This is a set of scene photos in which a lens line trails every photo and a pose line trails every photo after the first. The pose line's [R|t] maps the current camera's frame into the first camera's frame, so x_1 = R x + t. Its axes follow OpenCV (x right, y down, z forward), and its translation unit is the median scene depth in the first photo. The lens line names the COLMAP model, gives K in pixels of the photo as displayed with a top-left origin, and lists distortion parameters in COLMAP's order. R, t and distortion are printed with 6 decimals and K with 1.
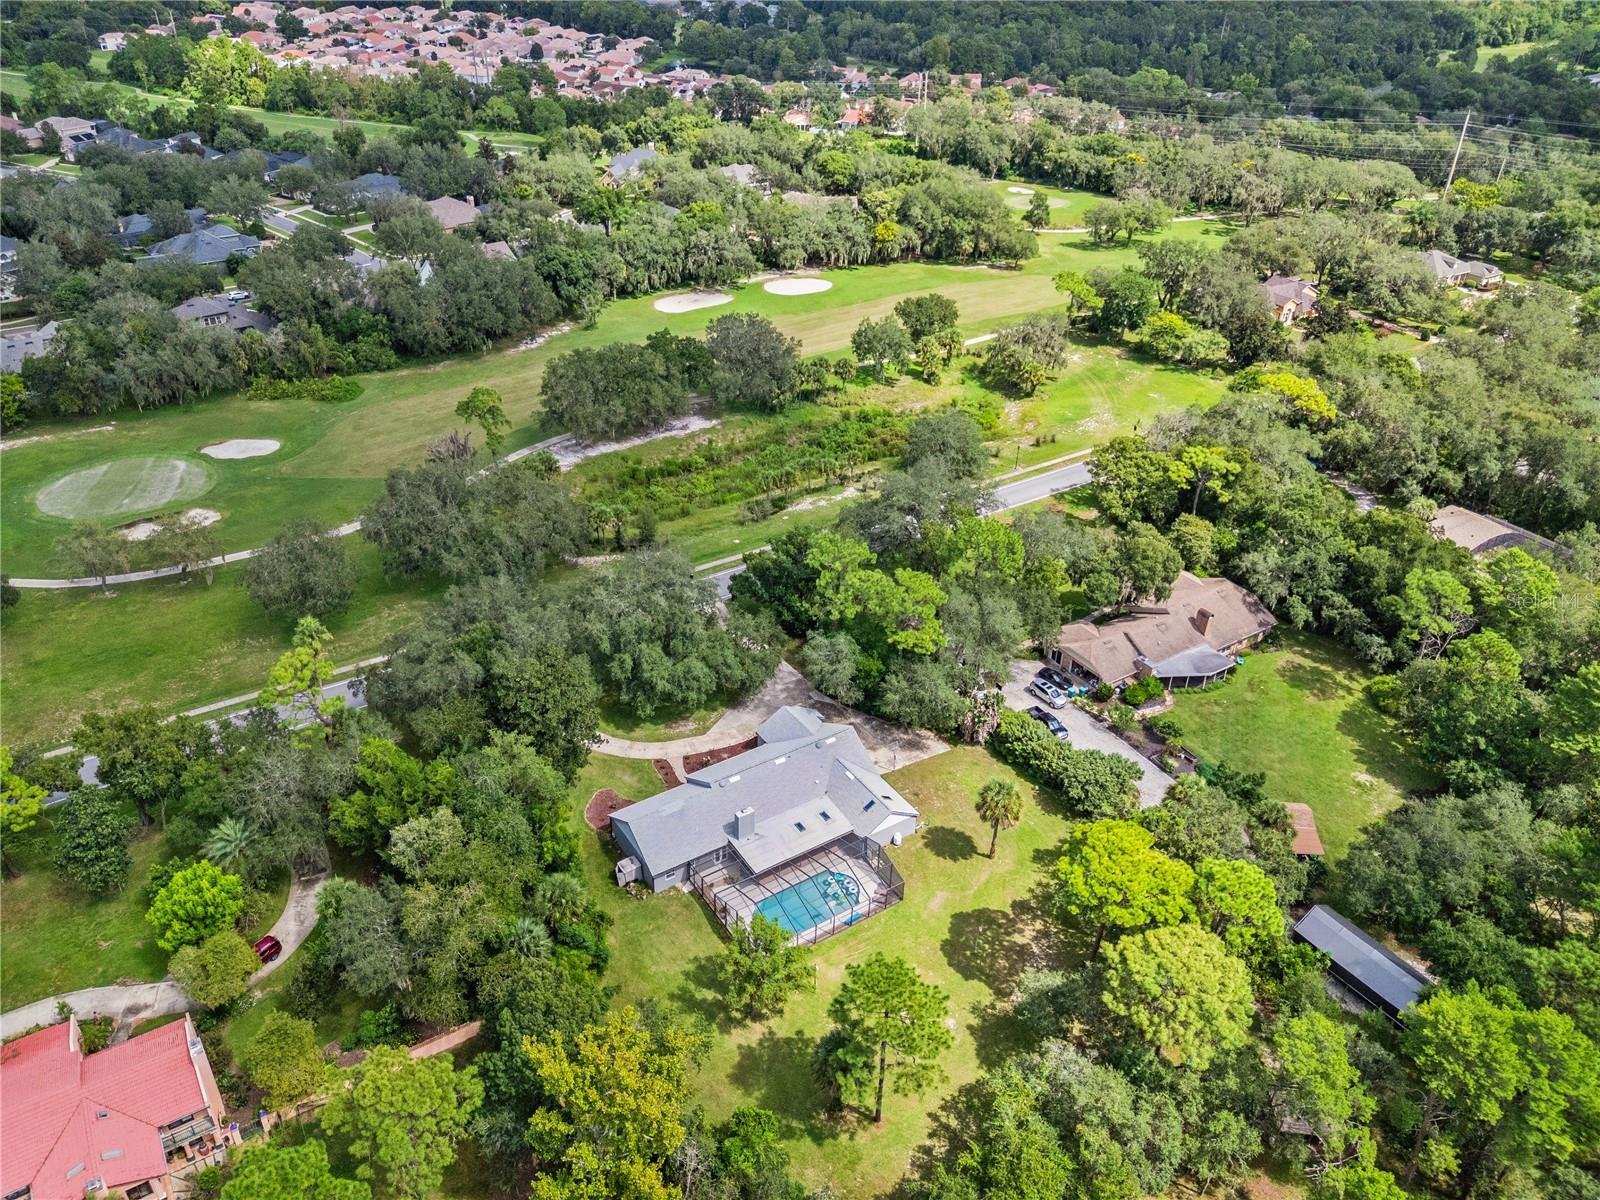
lens RADIAL K [[1176.6, 0, 803.3], [0, 1176.6, 598.6], [0, 0, 1]] dist [0.060175, -0.040327]
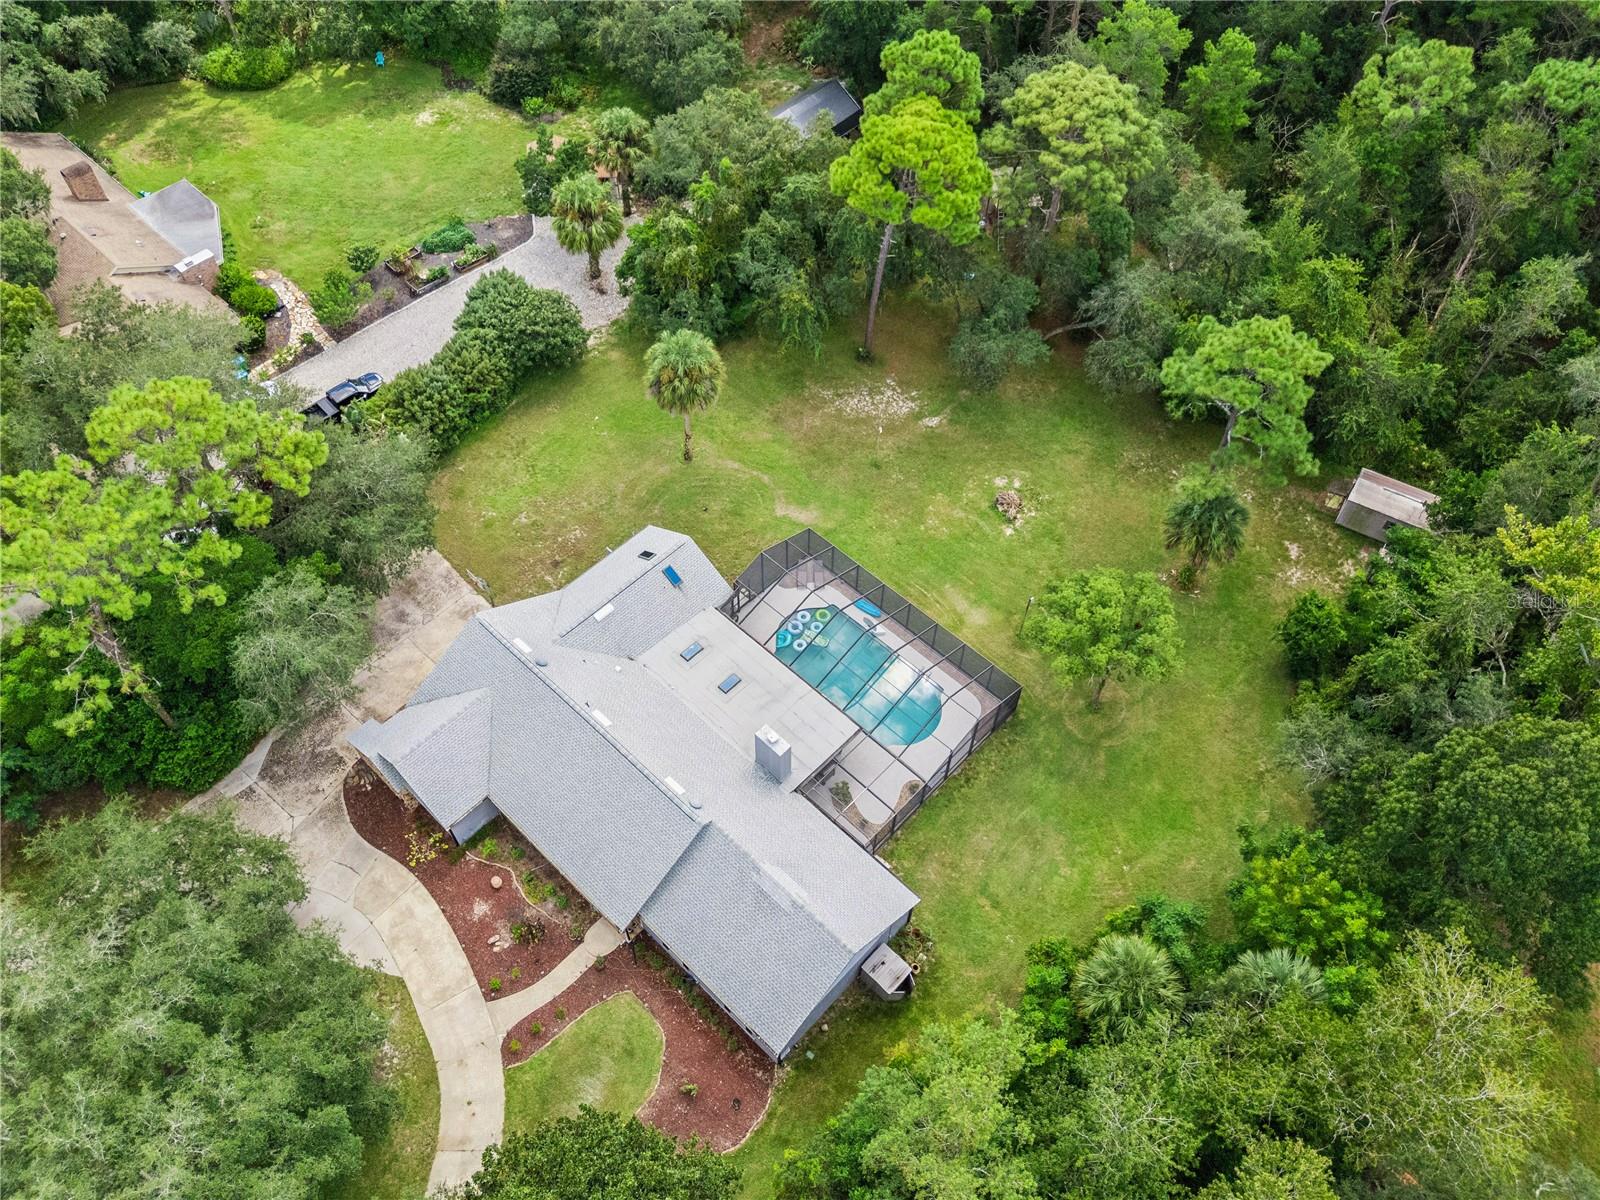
lens RADIAL K [[1176.6, 0, 806.3], [0, 1176.6, 617.4], [0, 0, 1]] dist [0.060175, -0.040327]
pose [[-0.223516, -0.818793, 0.528791, -0.247376], [0.508852, 0.364693, 0.779788, -0.203850], [-0.831331, 0.443371, 0.335129, 0.696941]]
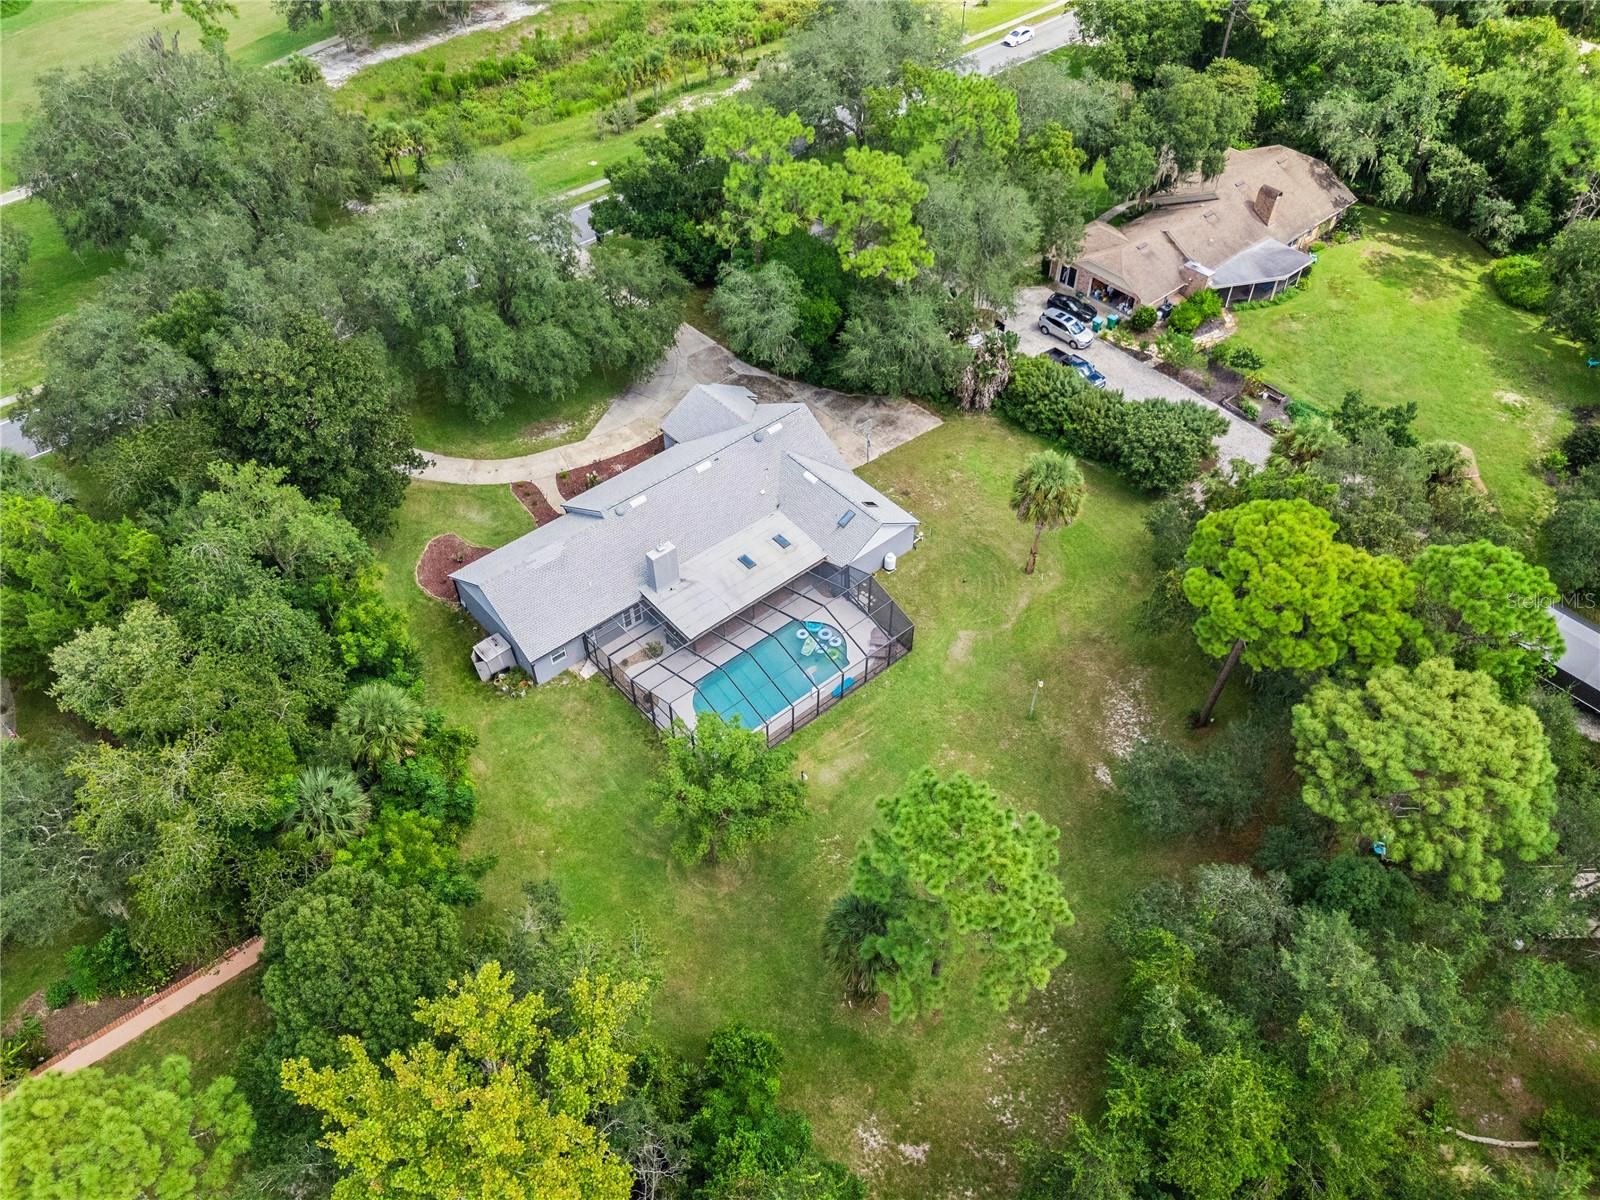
lens RADIAL K [[1176.6, 0, 803.2], [0, 1176.6, 600.2], [0, 0, 1]] dist [0.060175, -0.040327]
pose [[0.990608, -0.115661, 0.072921, -0.019926], [0.093361, 0.961818, 0.257274, 0.043158], [-0.099894, -0.248049, 0.963583, 0.321107]]
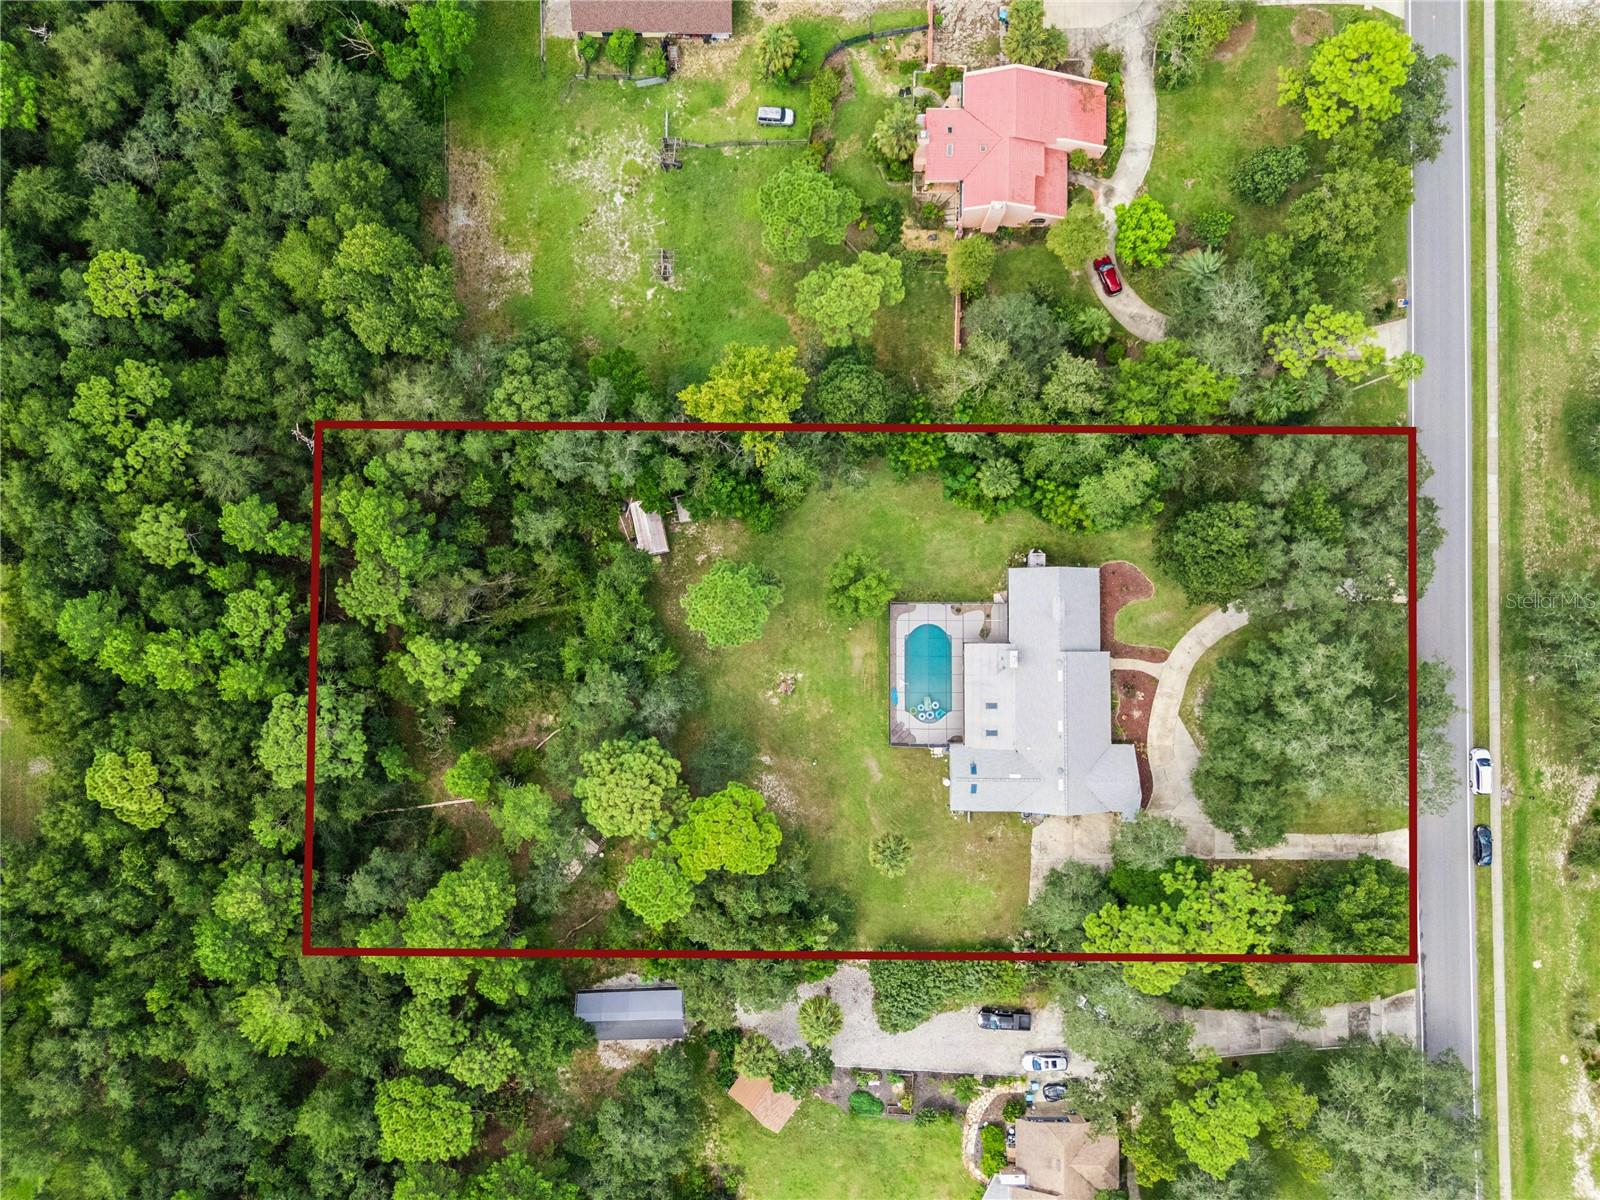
lens RADIAL K [[1176.6, 0, 788.8], [0, 1176.6, 611.7], [0, 0, 1]] dist [0.060175, -0.040327]
pose [[-0.548683, 0.835513, -0.029404, 0.054953], [-0.446861, -0.263367, 0.854958, -0.585700], [0.706585, 0.482241, 0.517863, 0.220301]]
